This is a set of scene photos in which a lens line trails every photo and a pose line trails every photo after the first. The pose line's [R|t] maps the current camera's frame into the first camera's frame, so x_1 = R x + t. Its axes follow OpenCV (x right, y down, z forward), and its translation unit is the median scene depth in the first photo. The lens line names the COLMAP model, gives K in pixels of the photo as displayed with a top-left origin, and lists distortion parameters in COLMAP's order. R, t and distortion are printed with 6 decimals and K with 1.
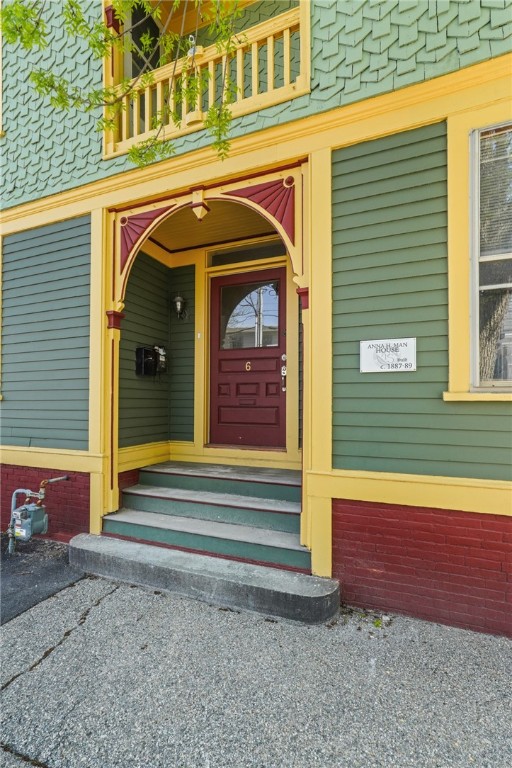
lens RADIAL K [[352.6, 0, 247.9], [0, 352.6, 393.6], [0, 0, 1]] dist [0.008831, 0.002781]
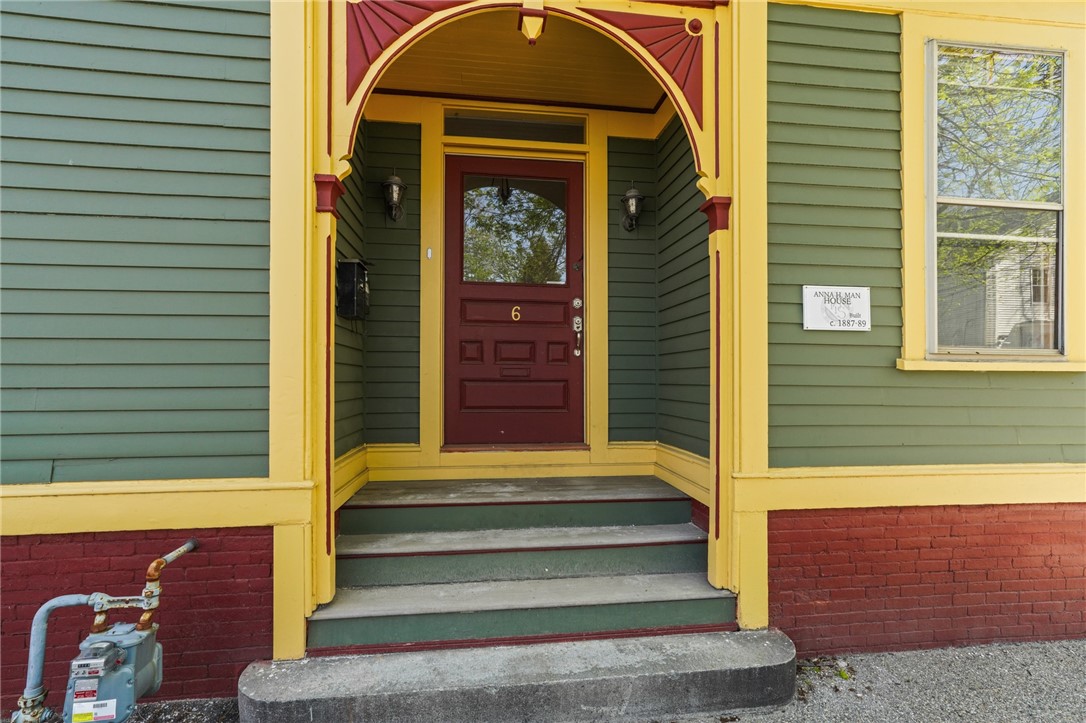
lens RADIAL K [[498.5, 0, 547.9], [0, 498.5, 369.7], [0, 0, 1]] dist [0.008831, 0.002781]
pose [[0.870156, 0.009759, 0.492680, -0.492619], [-0.014431, 0.999880, 0.005681, 0.017766], [-0.492565, -0.012053, 0.870192, 0.295535]]
